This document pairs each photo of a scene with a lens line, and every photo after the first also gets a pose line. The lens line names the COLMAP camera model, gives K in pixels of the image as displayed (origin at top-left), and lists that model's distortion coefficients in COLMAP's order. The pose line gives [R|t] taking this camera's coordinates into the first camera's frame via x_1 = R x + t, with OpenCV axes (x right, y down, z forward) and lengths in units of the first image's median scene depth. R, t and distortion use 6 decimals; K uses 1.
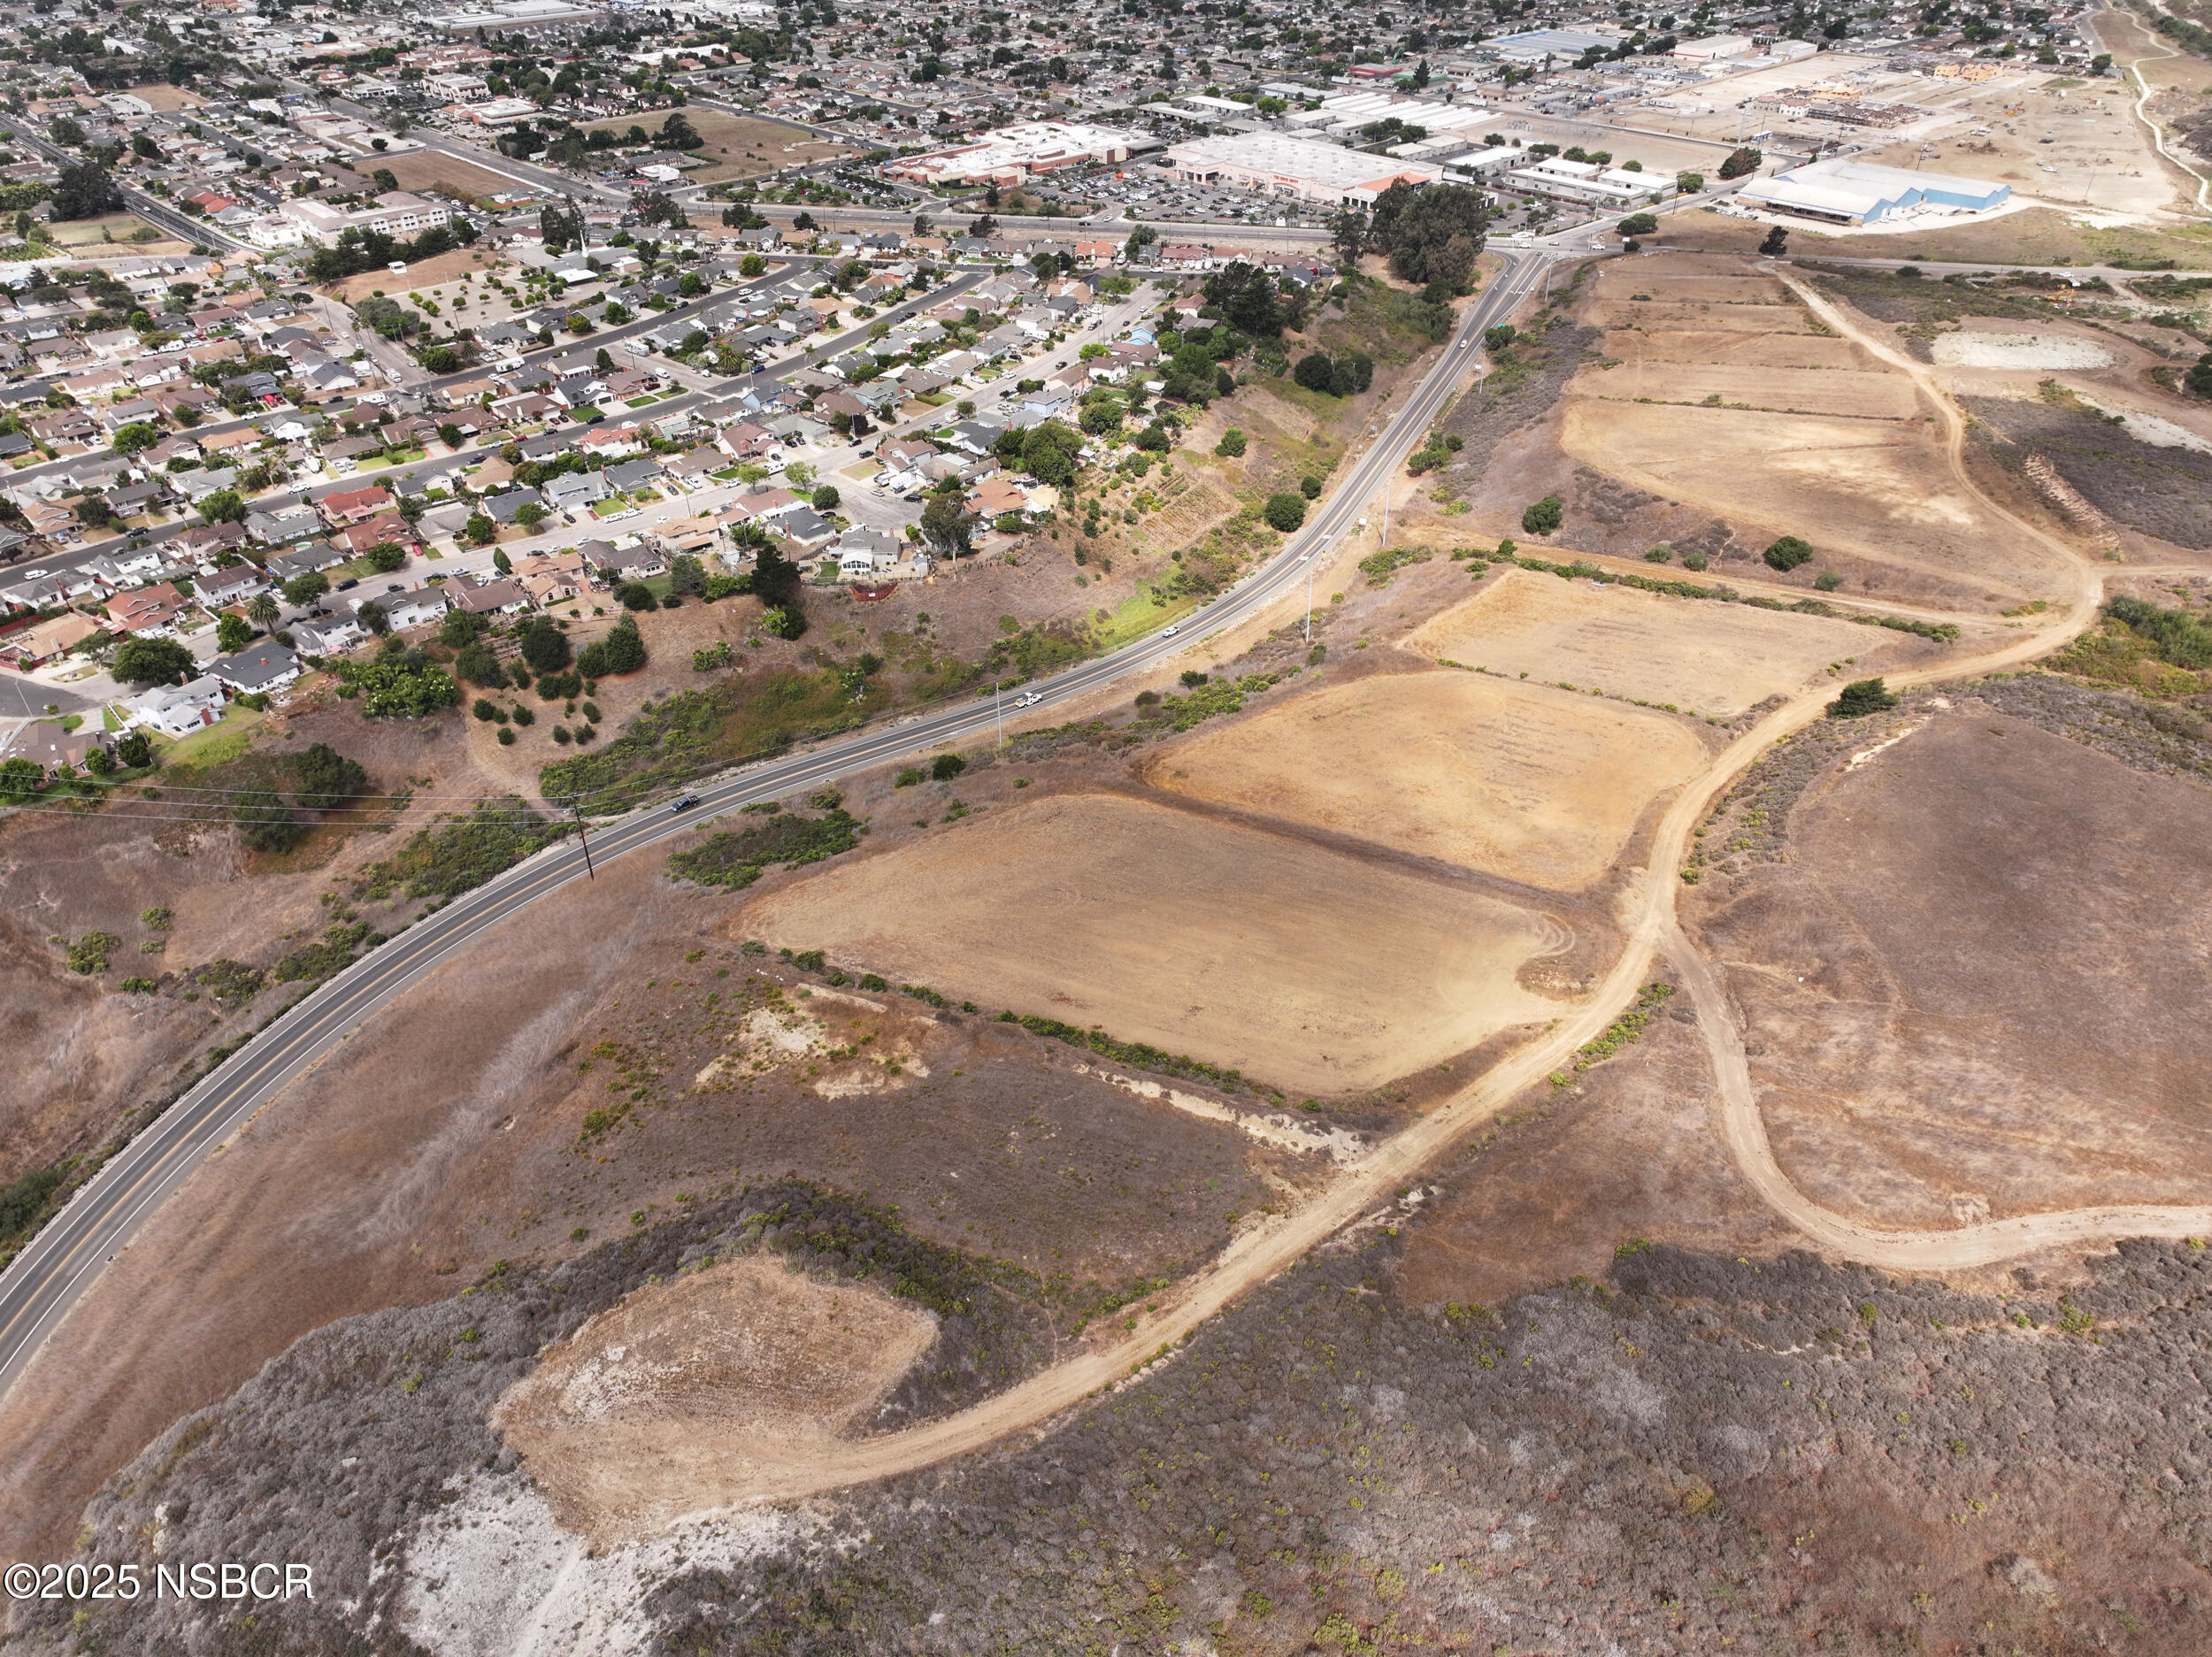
lens RADIAL K [[1550.1, 0, 1115.2], [0, 1550.1, 815.9], [0, 0, 1]] dist [-0.003716, 0.018977]
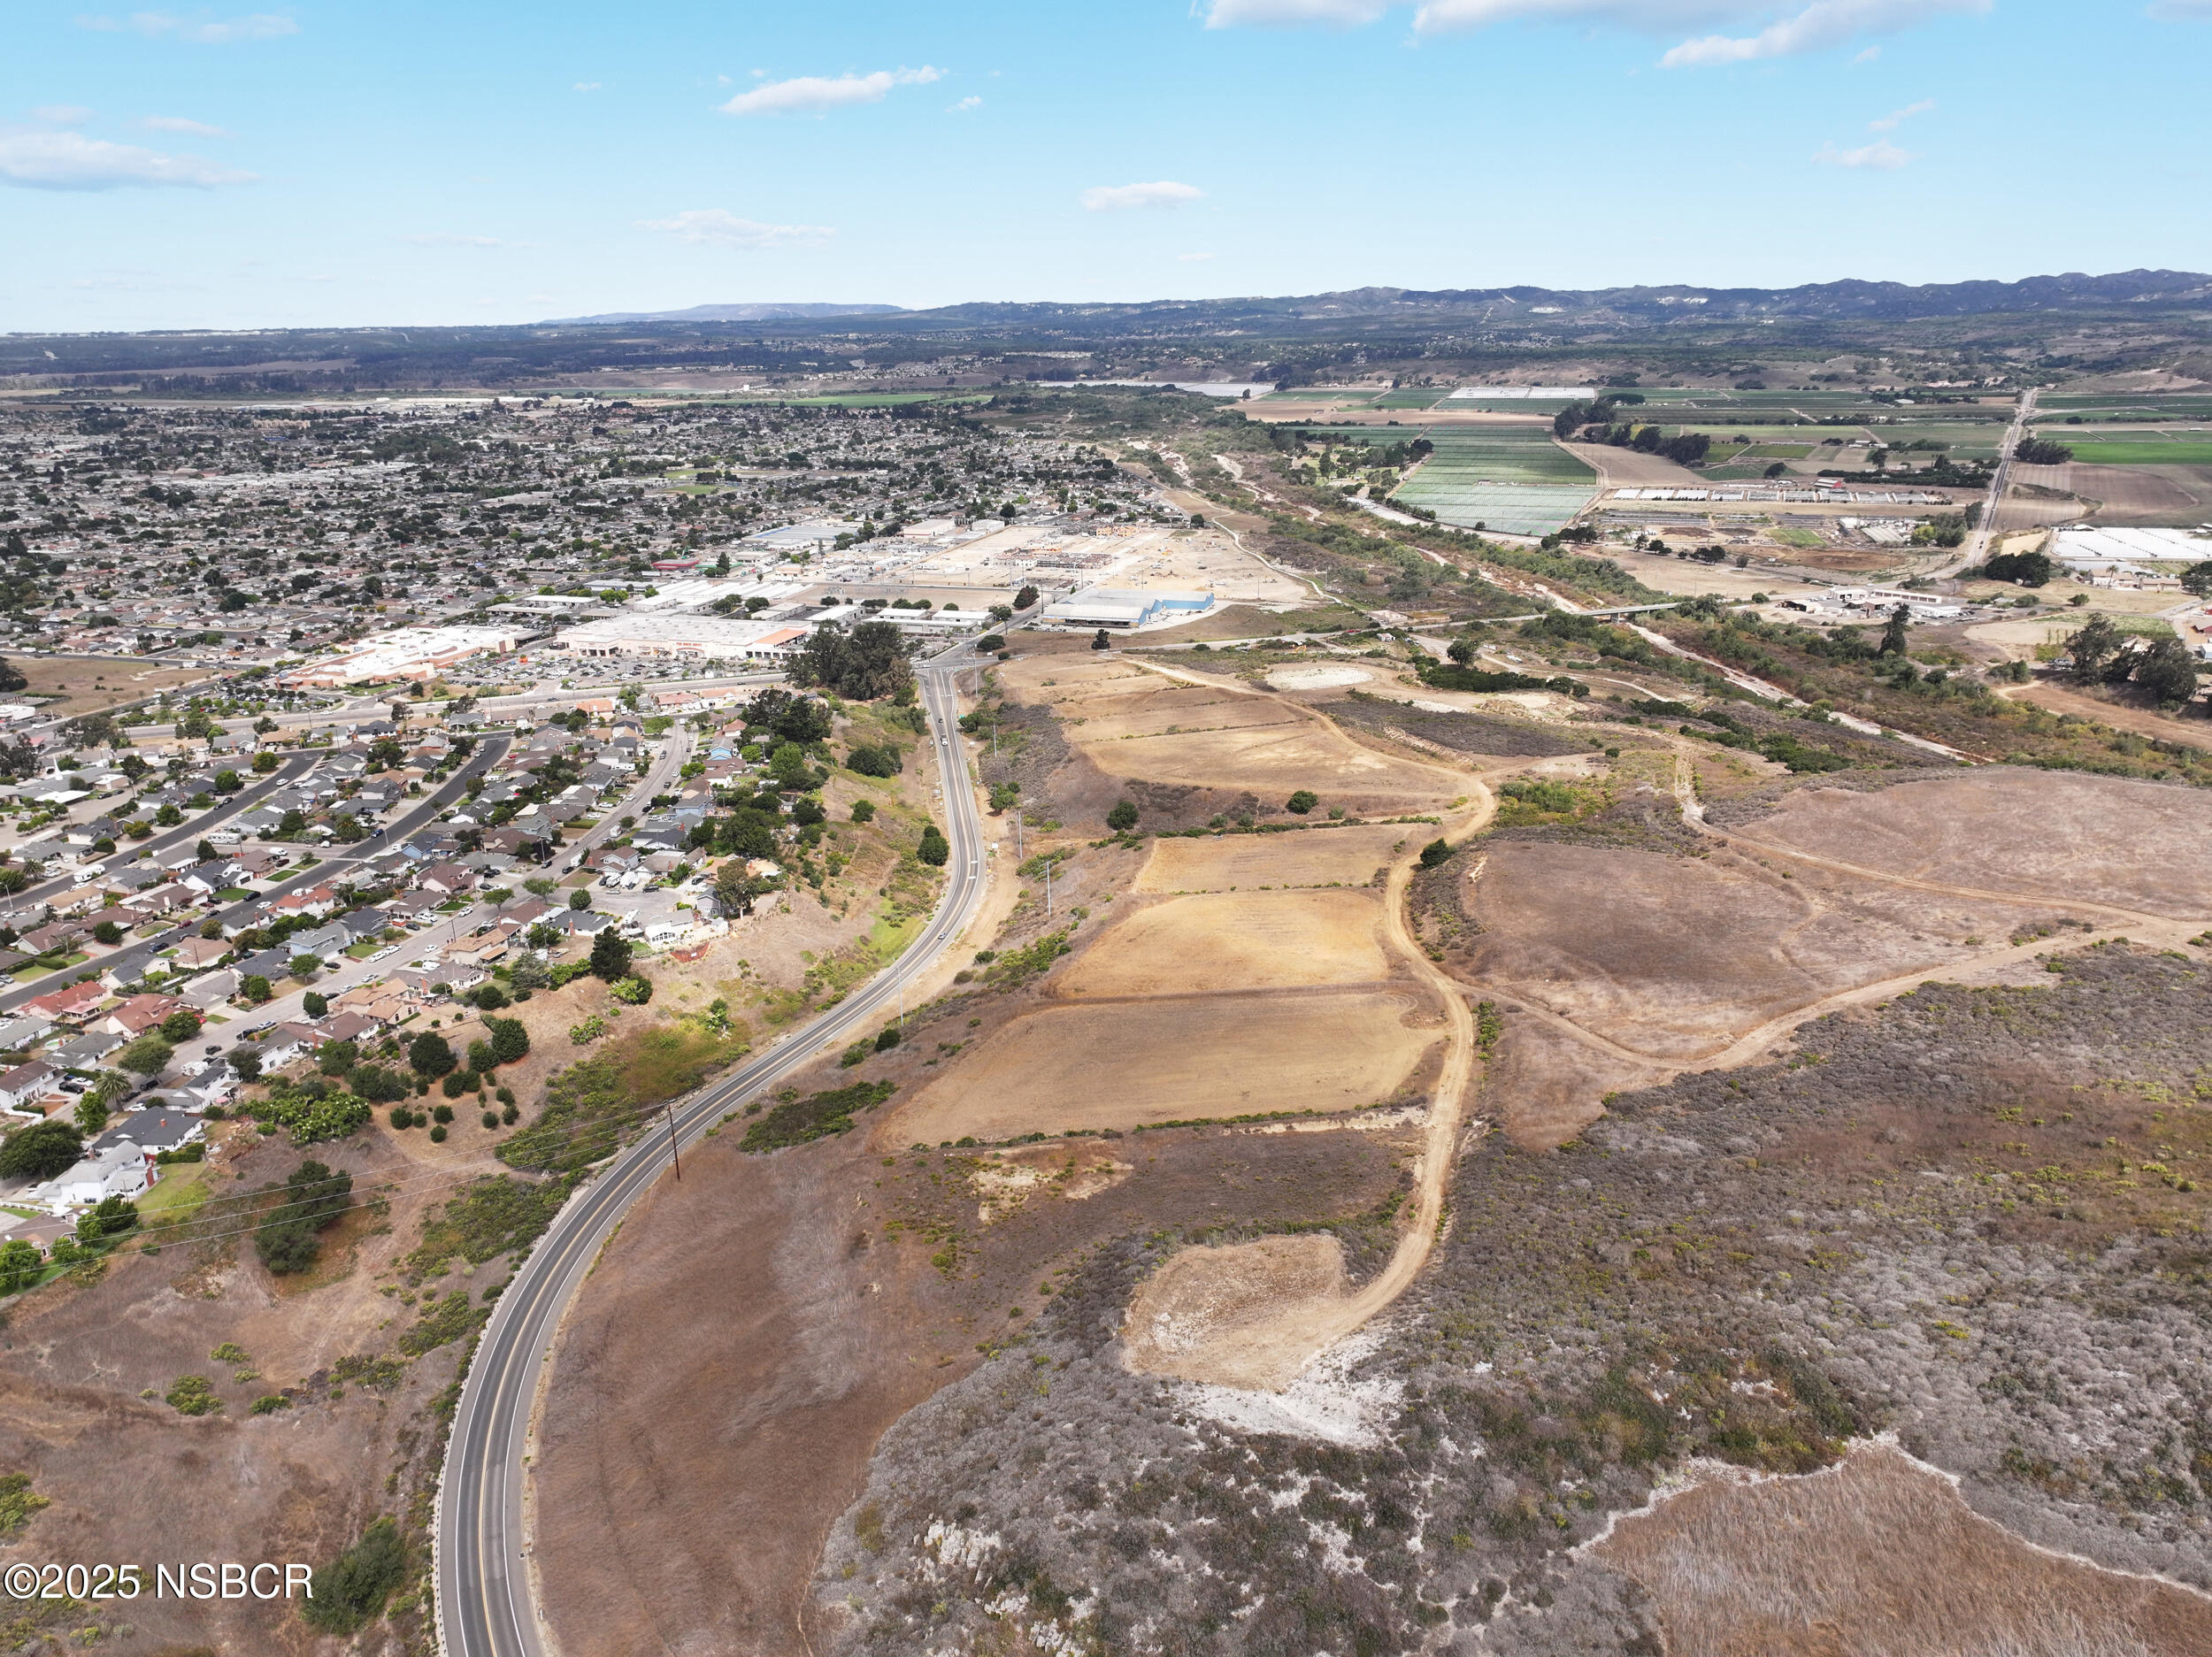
lens RADIAL K [[1550.1, 0, 1115.2], [0, 1550.1, 824.4], [0, 0, 1]] dist [-0.003716, 0.018977]
pose [[0.851789, -0.164640, 0.497342, -0.452470], [0.300988, 0.930810, -0.207361, 0.099547], [-0.428791, 0.326321, 0.842409, -0.127431]]
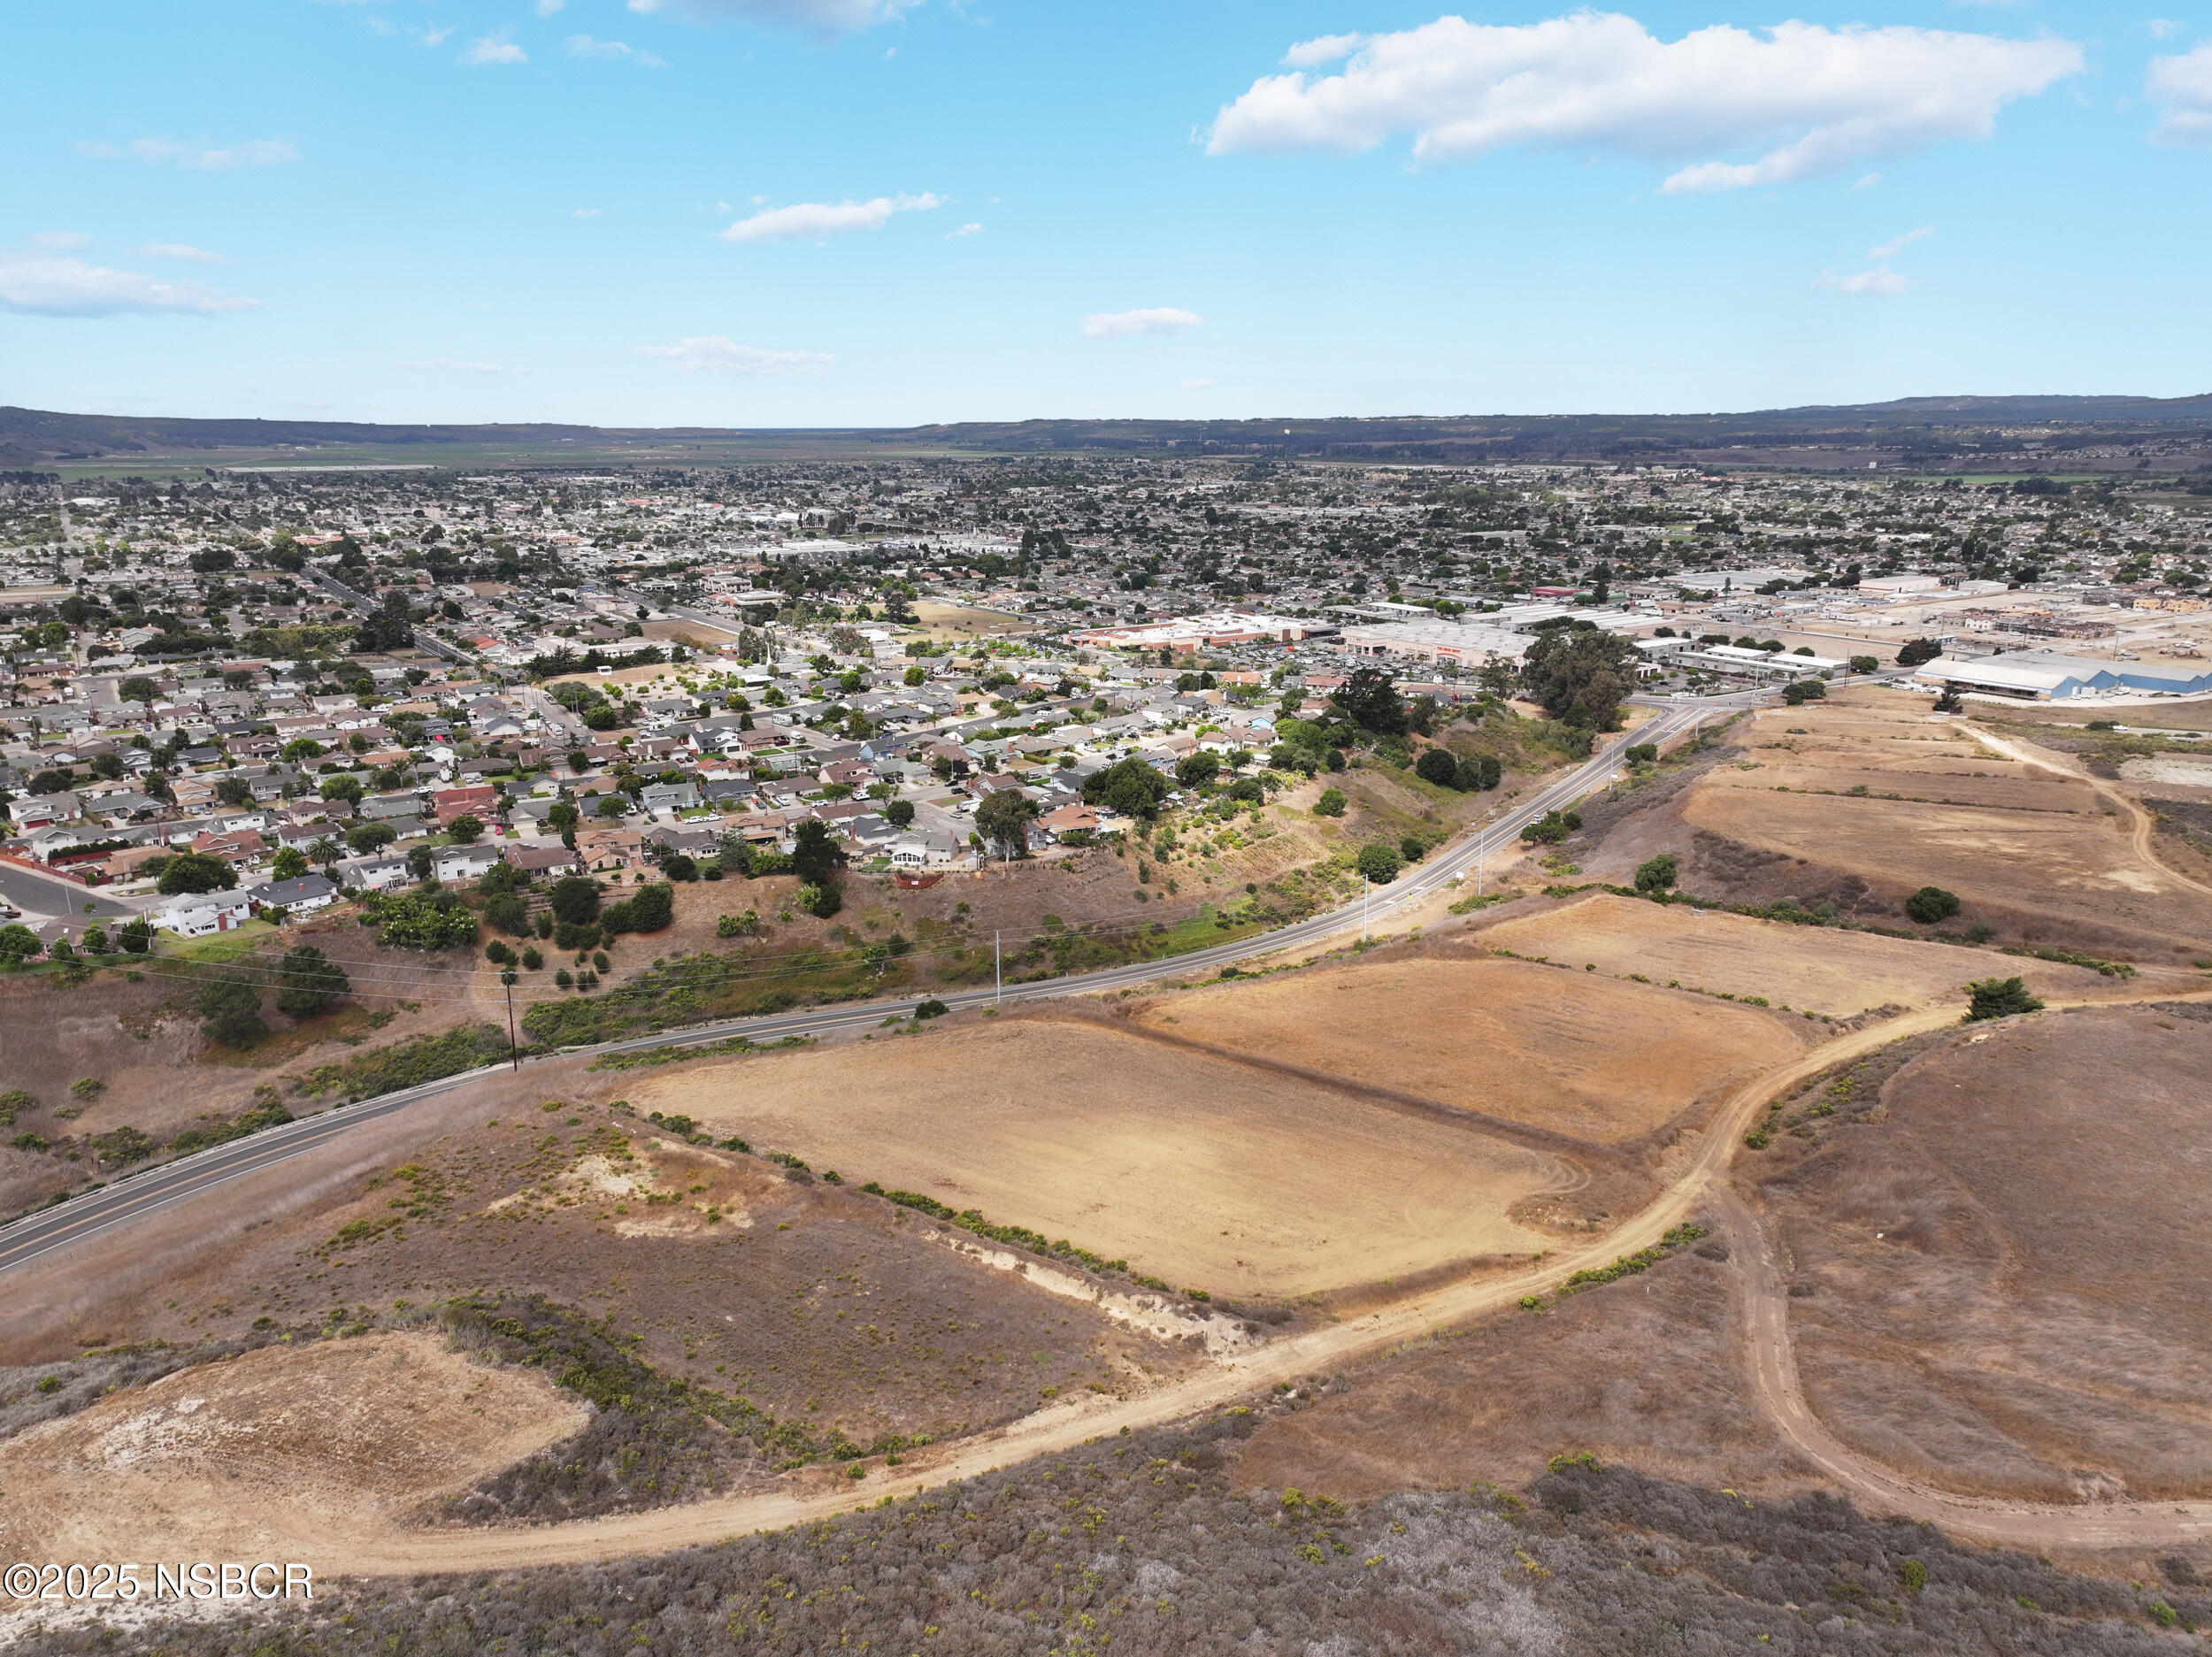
lens RADIAL K [[1550.1, 0, 1115.3], [0, 1550.1, 815.0], [0, 0, 1]] dist [-0.003716, 0.018977]
pose [[0.987066, 0.045286, -0.153788, 0.115134], [-0.095758, 0.935895, -0.339014, 0.135410], [0.128577, 0.349355, 0.928127, 0.107091]]
